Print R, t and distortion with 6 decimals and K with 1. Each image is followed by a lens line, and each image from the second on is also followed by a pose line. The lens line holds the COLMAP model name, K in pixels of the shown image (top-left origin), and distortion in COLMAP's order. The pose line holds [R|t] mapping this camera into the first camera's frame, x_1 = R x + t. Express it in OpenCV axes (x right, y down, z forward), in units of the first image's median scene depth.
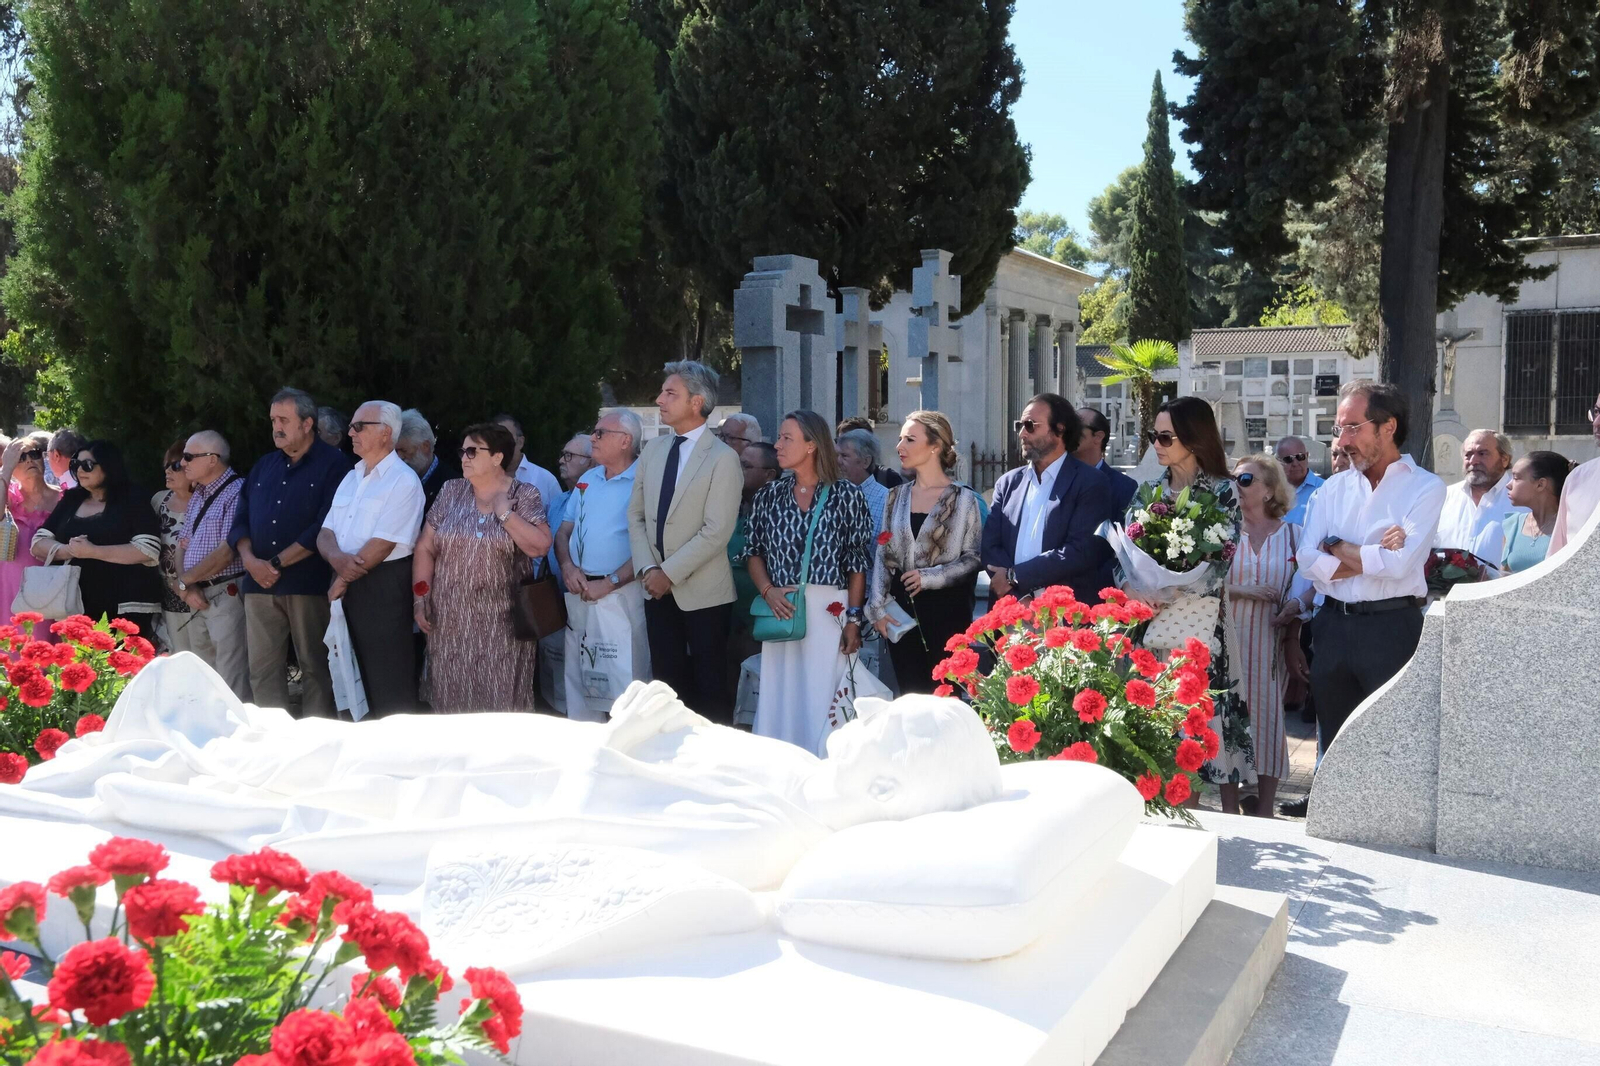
lens RADIAL K [[1432.6, 0, 790.8], [0, 1432.6, 533.3], [0, 0, 1]] dist [-0.009929, -0.000852]
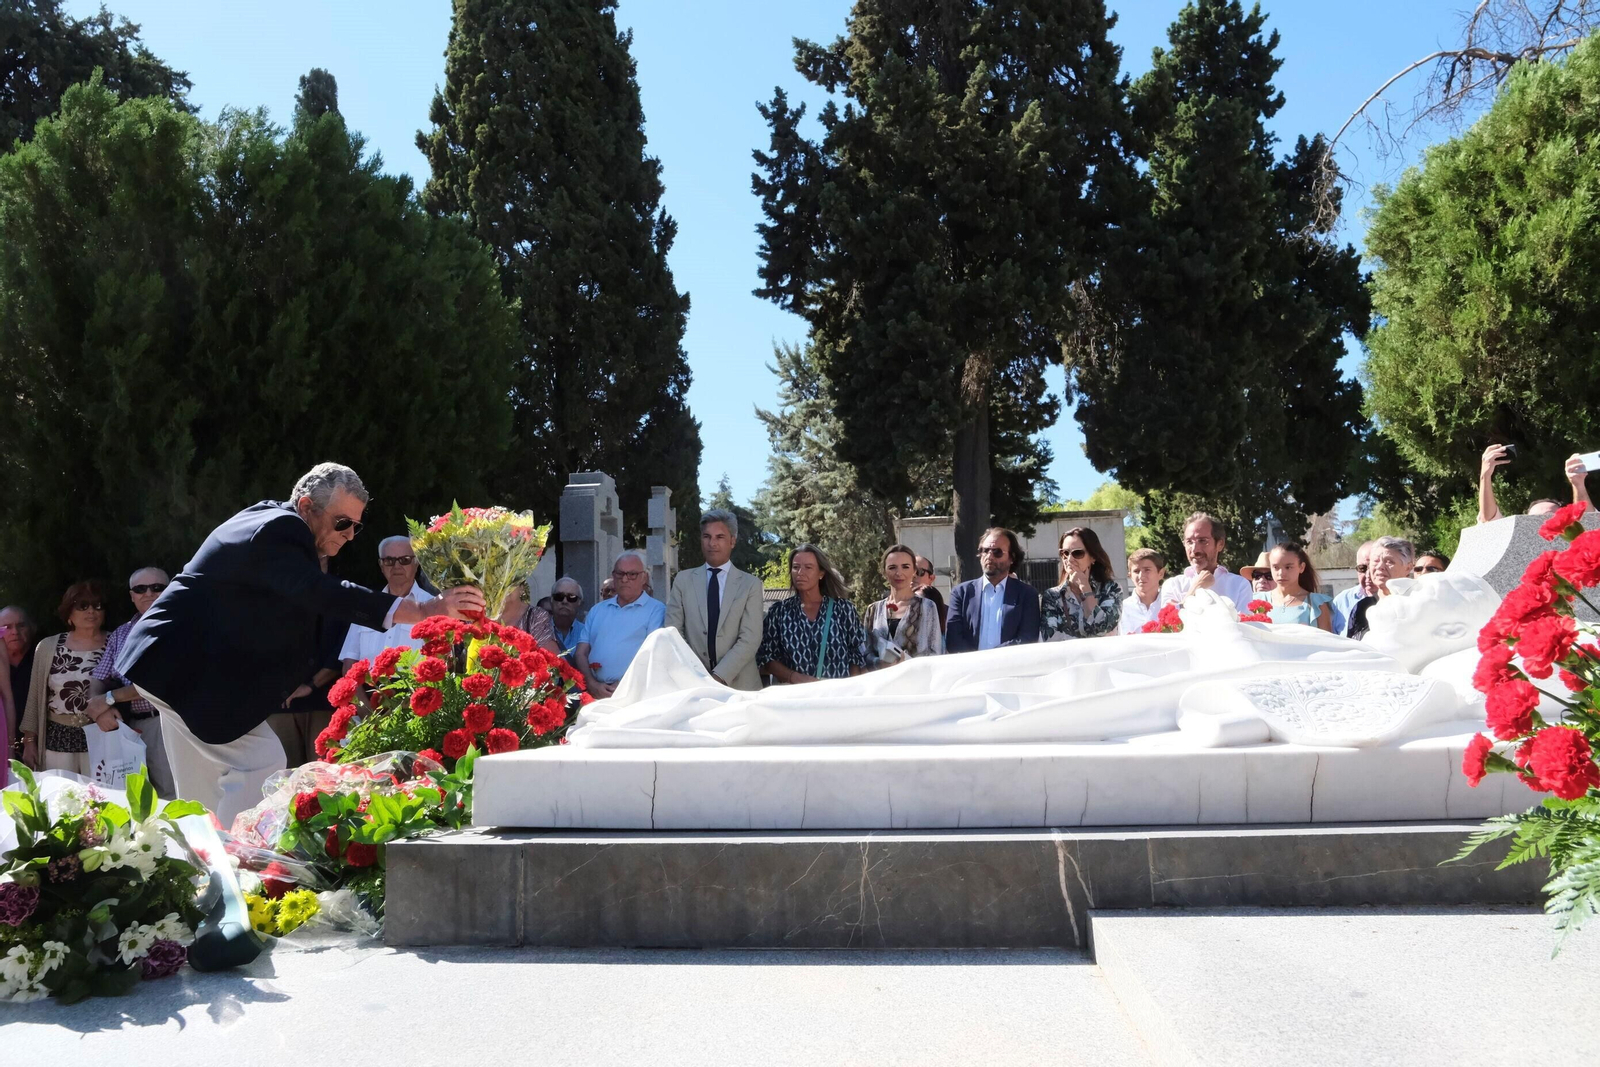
lens RADIAL K [[1085.3, 0, 794.6], [0, 1085.3, 540.2], [0, 0, 1]] dist [-0.021913, 0.009324]
pose [[0.924029, 0.025818, 0.381451, -0.329335], [0.050292, 0.980840, -0.188214, 0.090754], [-0.379001, 0.193099, 0.905025, 0.096159]]
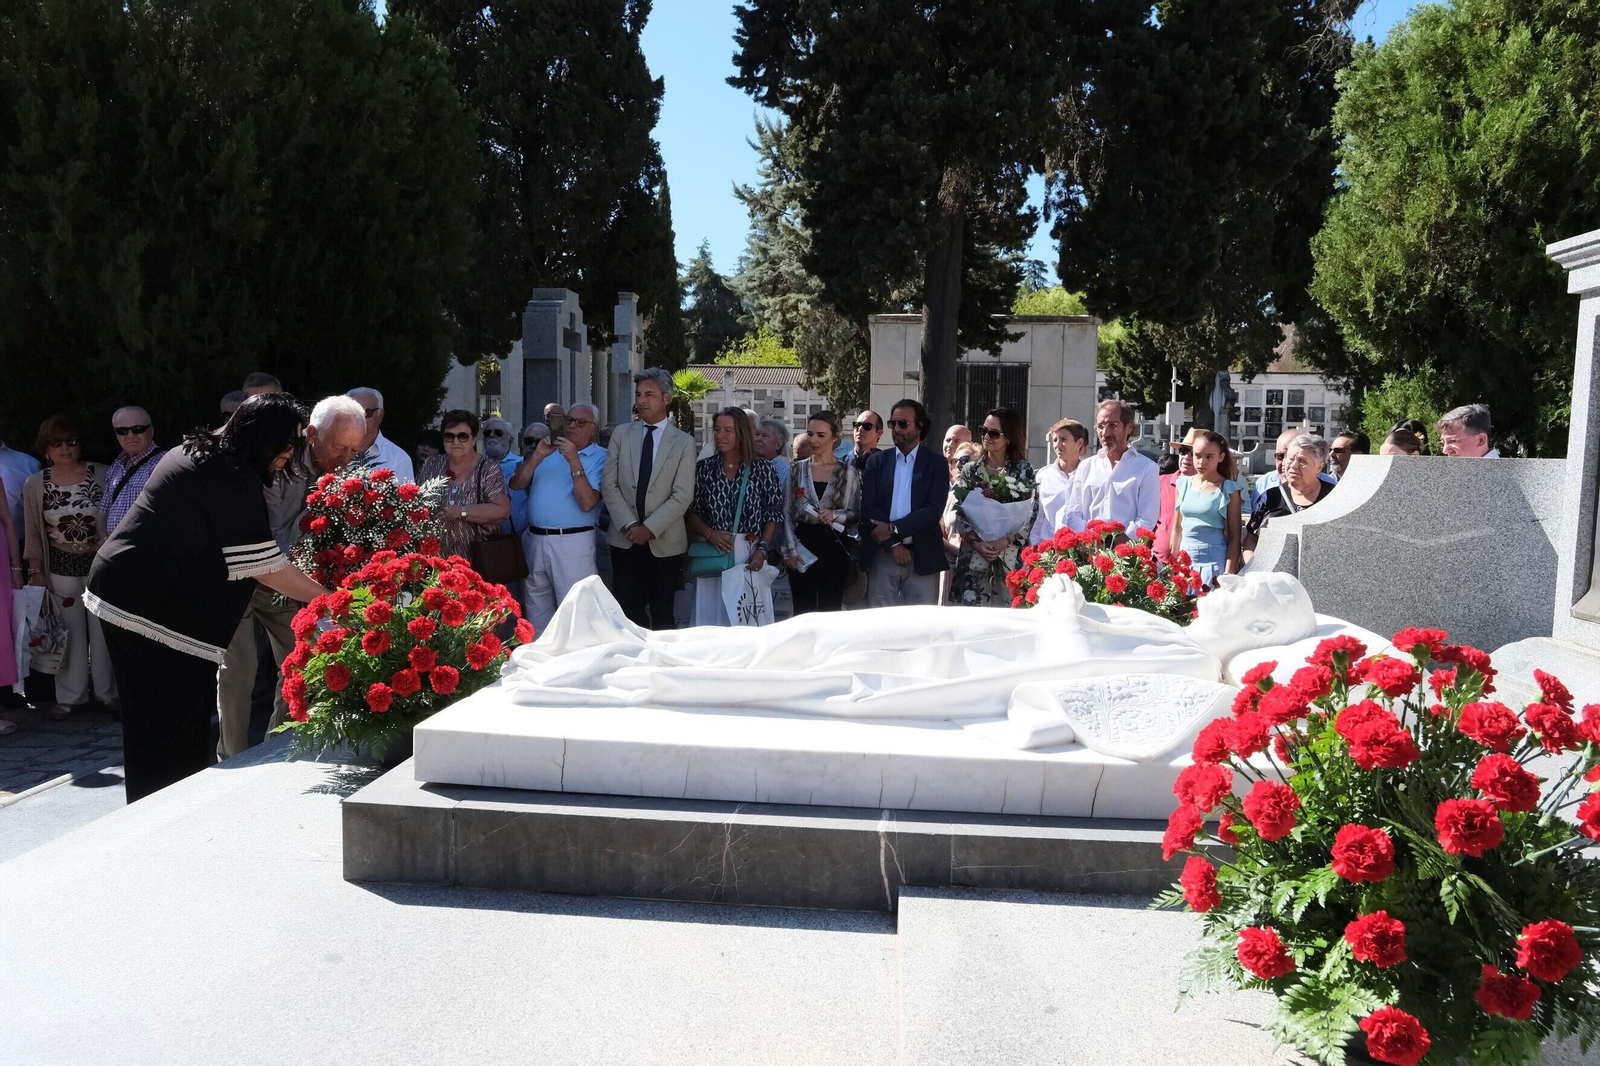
lens RADIAL K [[1085.3, 0, 794.6], [0, 1085.3, 539.7], [0, 0, 1]] dist [-0.021913, 0.009324]
pose [[0.915428, -0.016018, 0.402162, -0.322786], [0.007299, 0.999704, 0.023202, 0.015945], [-0.402415, -0.018304, 0.915274, 0.031860]]
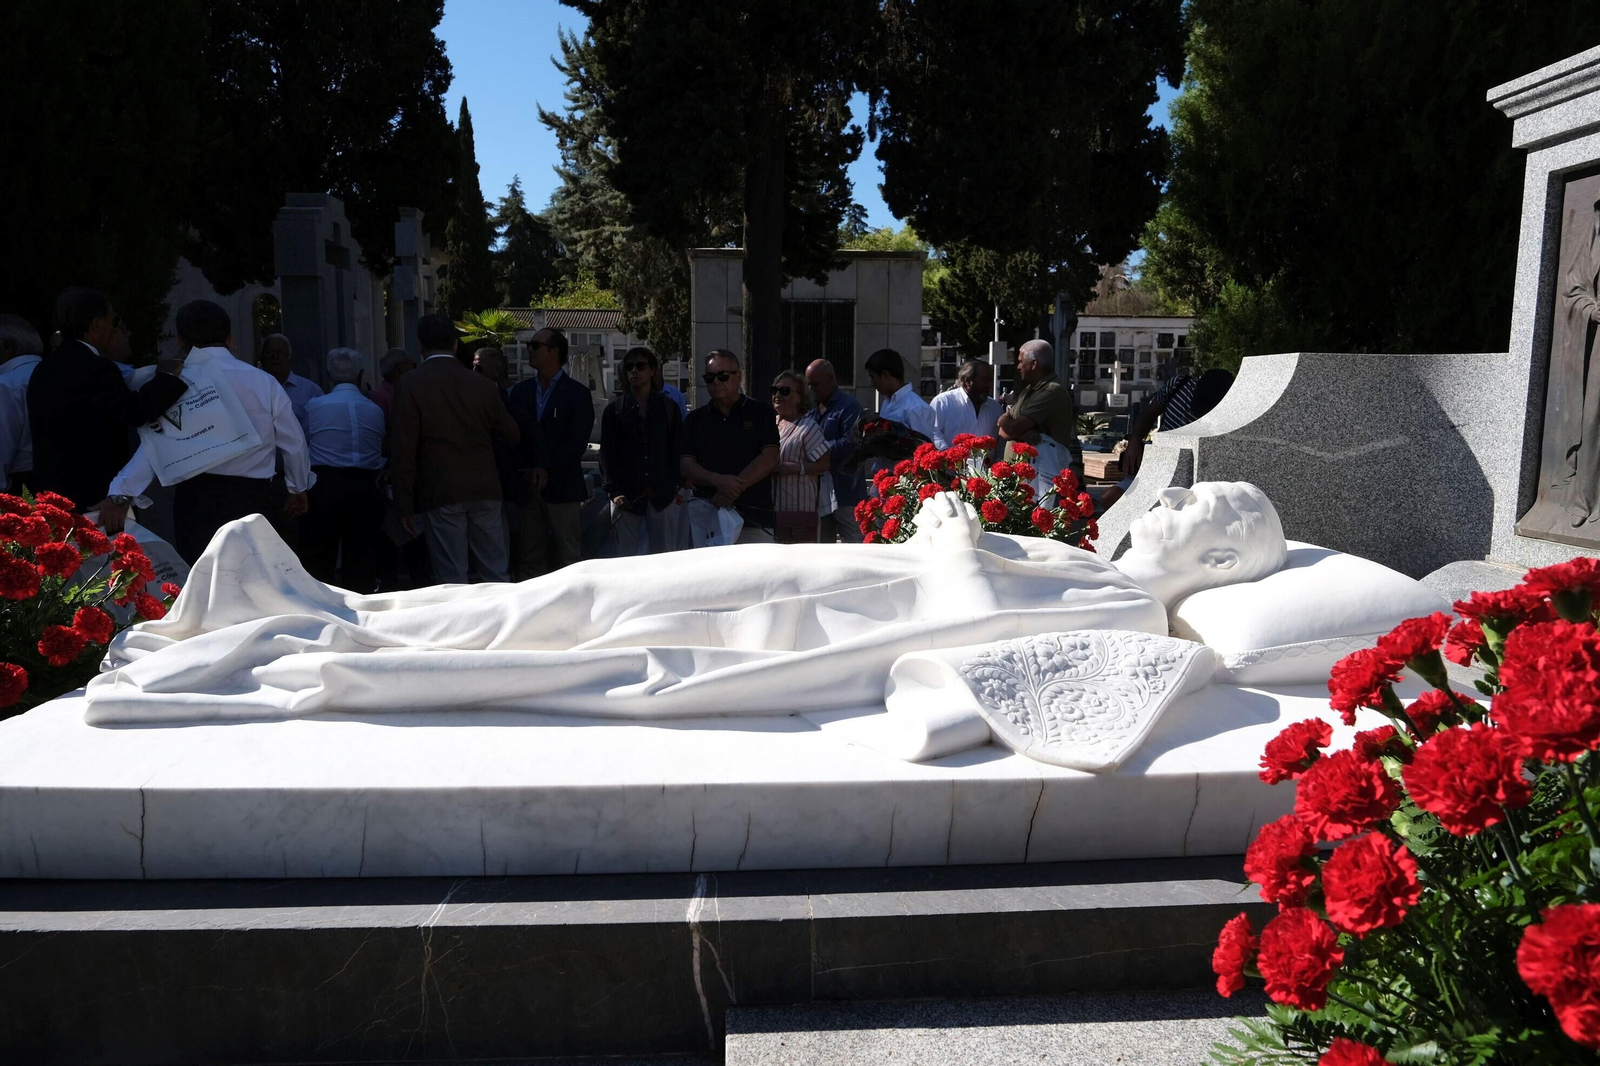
lens RADIAL K [[1085.3, 0, 794.6], [0, 1085.3, 539.7], [0, 0, 1]] dist [-0.021913, 0.009324]
pose [[0.840169, -0.062551, 0.538706, -0.249249], [0.027821, 0.996989, 0.072375, 0.031166], [-0.541611, -0.045820, 0.839379, 0.157174]]
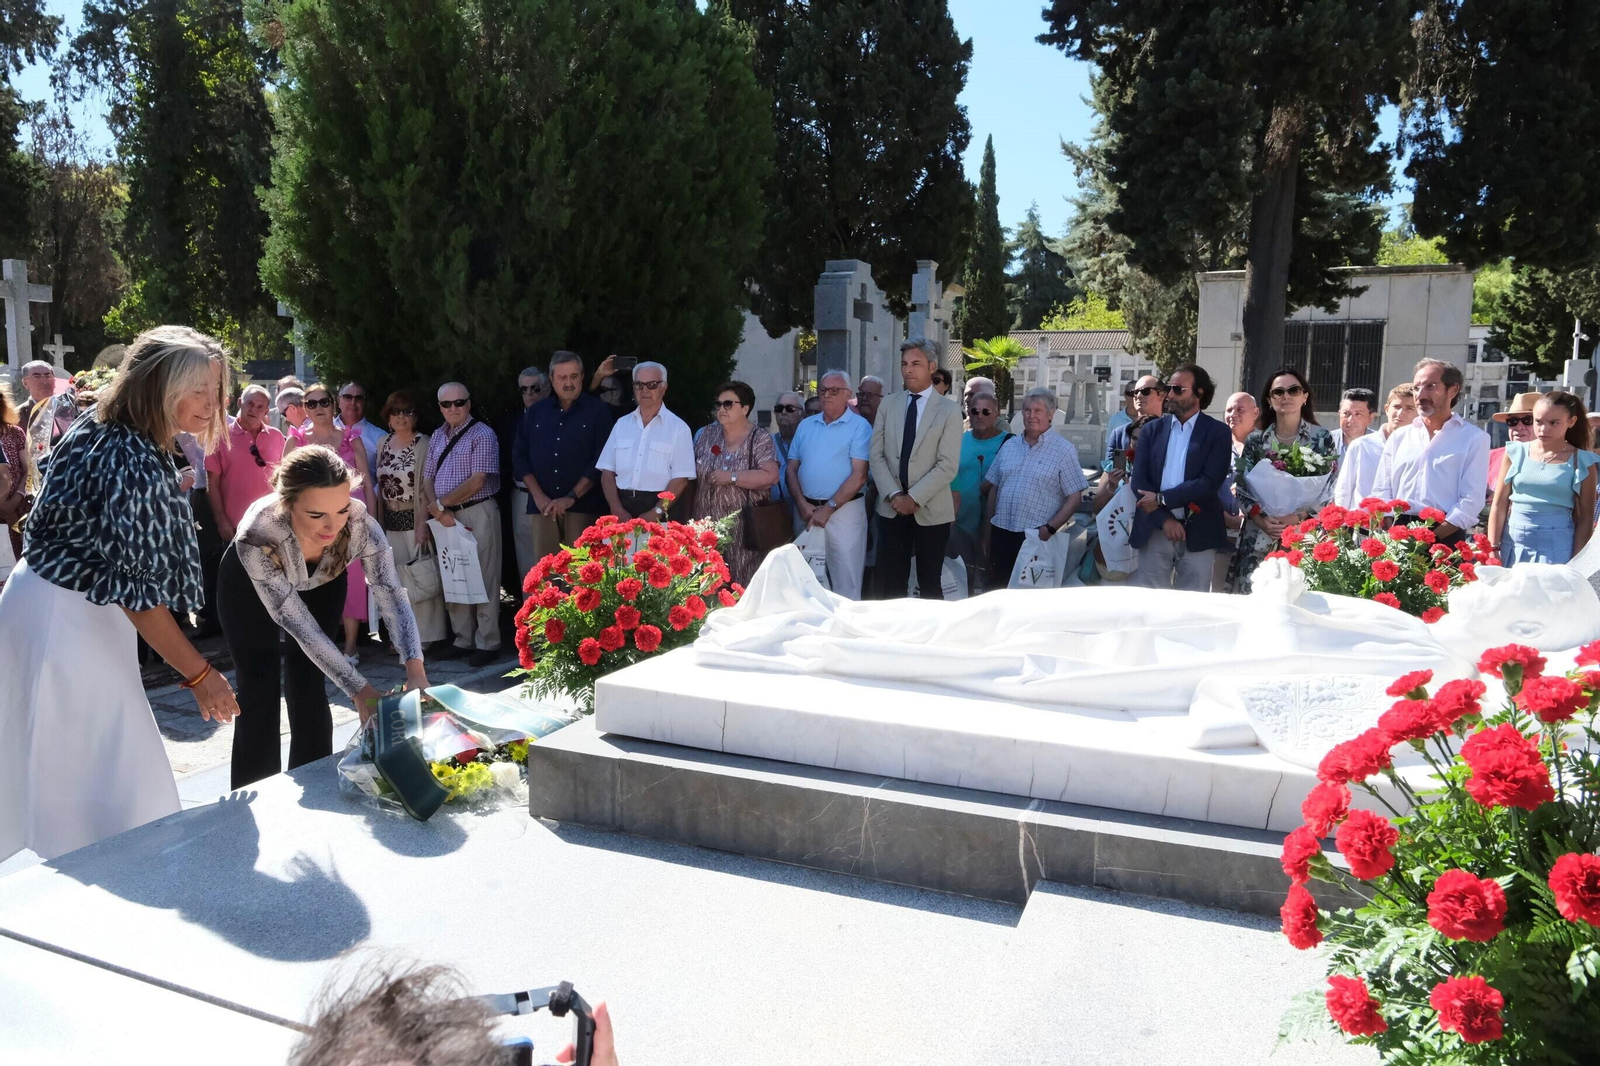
lens RADIAL K [[1085.3, 0, 794.6], [0, 1085.3, 539.7], [0, 0, 1]] dist [-0.021913, 0.009324]
pose [[0.993168, 0.000365, 0.116689, -0.266877], [-0.006474, 0.998627, 0.051978, 0.014823], [-0.116510, -0.052378, 0.991807, 0.020712]]
